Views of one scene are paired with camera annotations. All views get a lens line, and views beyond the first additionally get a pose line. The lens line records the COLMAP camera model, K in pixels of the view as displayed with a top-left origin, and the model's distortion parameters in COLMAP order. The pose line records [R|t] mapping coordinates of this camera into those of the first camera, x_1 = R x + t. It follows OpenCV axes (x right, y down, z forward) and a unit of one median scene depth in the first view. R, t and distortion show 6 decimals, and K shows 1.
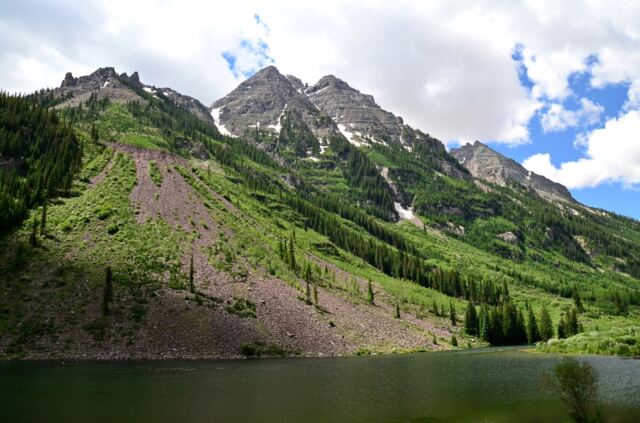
lens RADIAL K [[499.8, 0, 323.6], [0, 499.8, 203.7], [0, 0, 1]] dist [-0.156133, 0.113669]
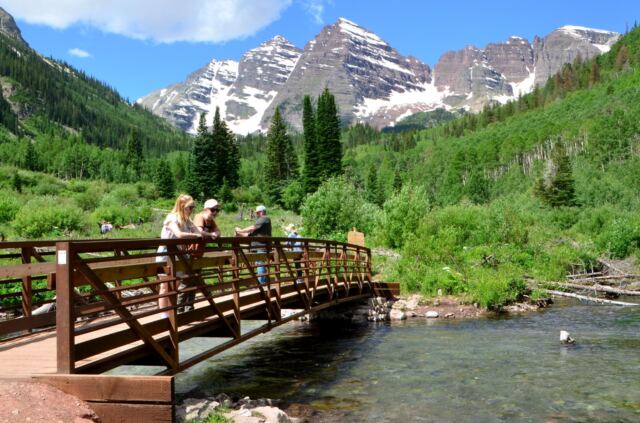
lens RADIAL K [[700.4, 0, 327.4], [0, 700.4, 225.9], [0, 0, 1]] dist [-0.066102, 0.234679]
pose [[0.635810, 0.029287, 0.771289, 0.214129], [-0.193684, 0.973361, 0.122702, 0.078926], [-0.747149, -0.227402, 0.624545, 0.279534]]
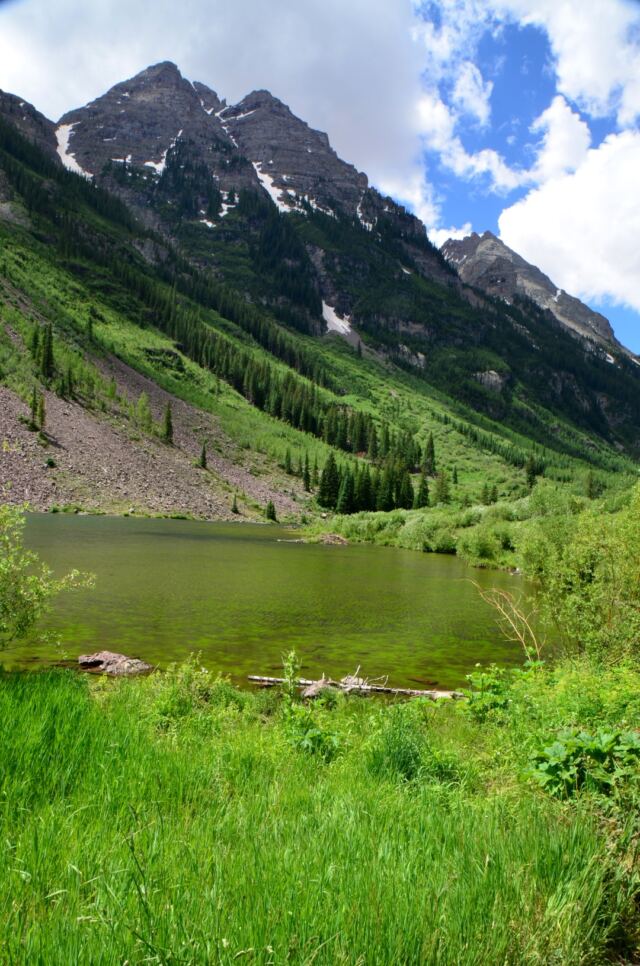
lens RADIAL K [[742.9, 0, 317.1], [0, 742.9, 514.9], [0, 0, 1]] dist [-0.157299, 0.104121]
pose [[0.991788, 0.080893, 0.099058, 0.069397], [-0.104475, 0.959201, 0.262713, 0.009838], [-0.073765, -0.270905, 0.959776, 0.028436]]
